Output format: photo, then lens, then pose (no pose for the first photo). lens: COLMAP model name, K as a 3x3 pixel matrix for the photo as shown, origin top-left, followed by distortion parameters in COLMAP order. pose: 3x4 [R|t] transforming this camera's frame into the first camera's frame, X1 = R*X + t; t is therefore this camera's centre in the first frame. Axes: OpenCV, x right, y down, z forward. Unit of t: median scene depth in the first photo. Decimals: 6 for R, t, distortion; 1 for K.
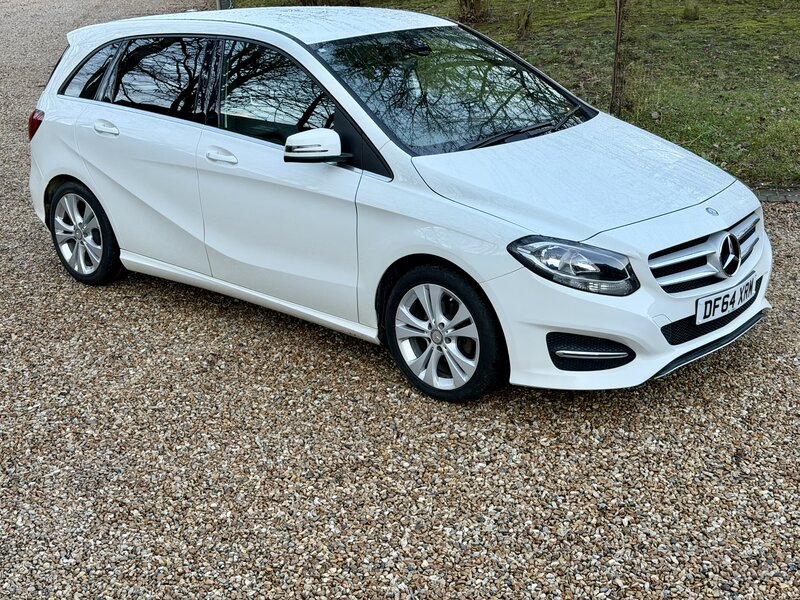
lens RADIAL K [[1136.0, 0, 402.7], [0, 1136.0, 299.6], [0, 0, 1]] dist [0.117335, 0.000000]
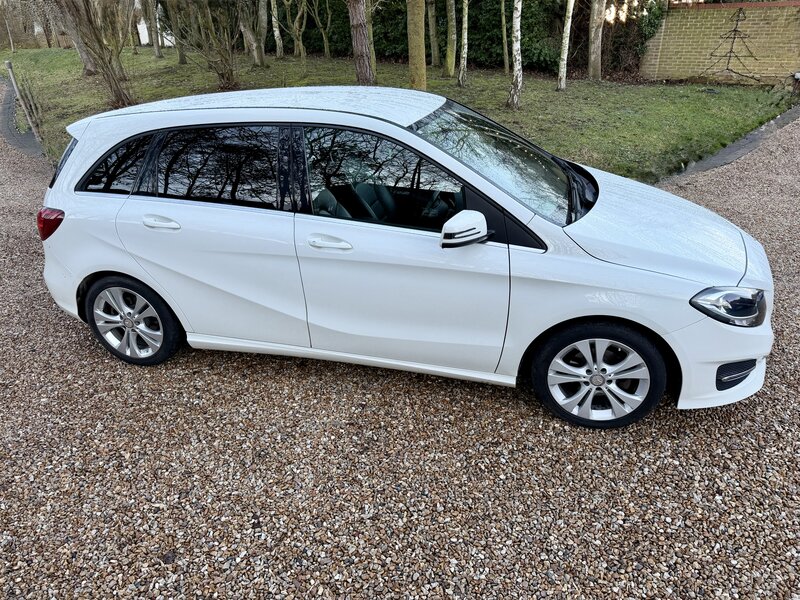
lens RADIAL K [[571.0, 0, 402.4], [0, 571.0, 296.1], [0, 0, 1]] dist [0.026312, -0.031950]
pose [[0.887026, -0.197717, 0.417245, -0.376647], [0.146452, 0.977493, 0.151855, -0.170441], [-0.437878, -0.073593, 0.896017, 0.581099]]
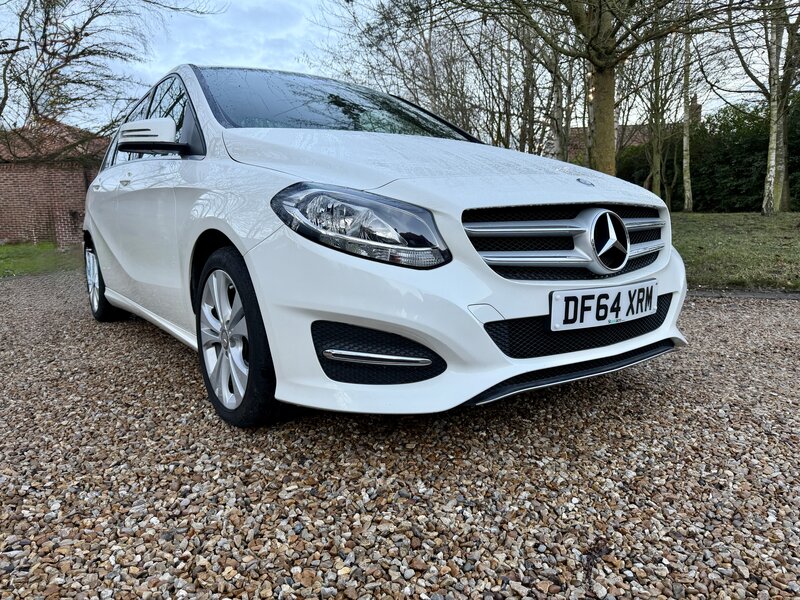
lens RADIAL K [[571.0, 0, 400.6], [0, 571.0, 294.4], [0, 0, 1]] dist [0.026312, -0.031950]
pose [[0.977351, 0.031219, -0.209309, 0.234967], [-0.070310, 0.980777, -0.182024, 0.066910], [0.199603, 0.192618, 0.960759, 0.644800]]
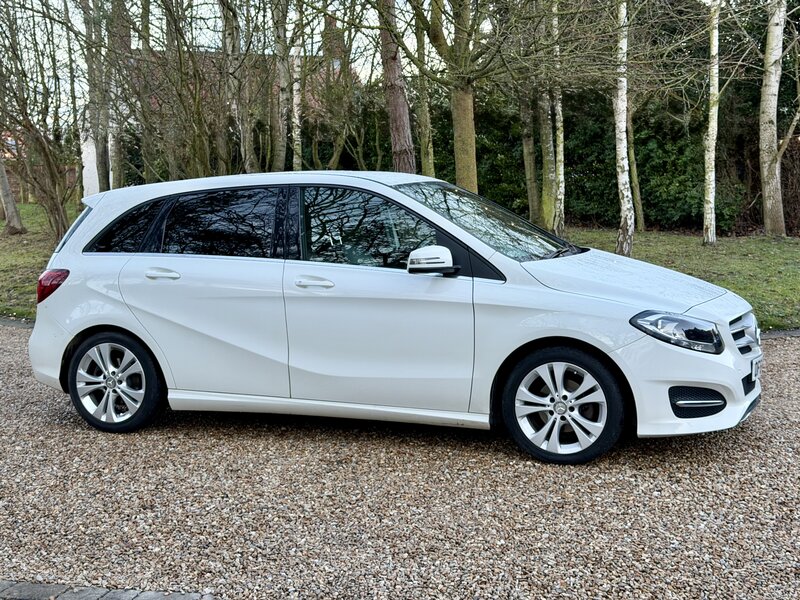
lens RADIAL K [[1136.0, 0, 398.4], [0, 1136.0, 299.0], [0, 0, 1]] dist [0.117335, 0.000000]
pose [[0.933435, -0.030605, 0.357440, -0.557764], [0.111062, 0.972059, -0.206801, 0.151635], [-0.341123, 0.232734, 0.910752, -0.052905]]
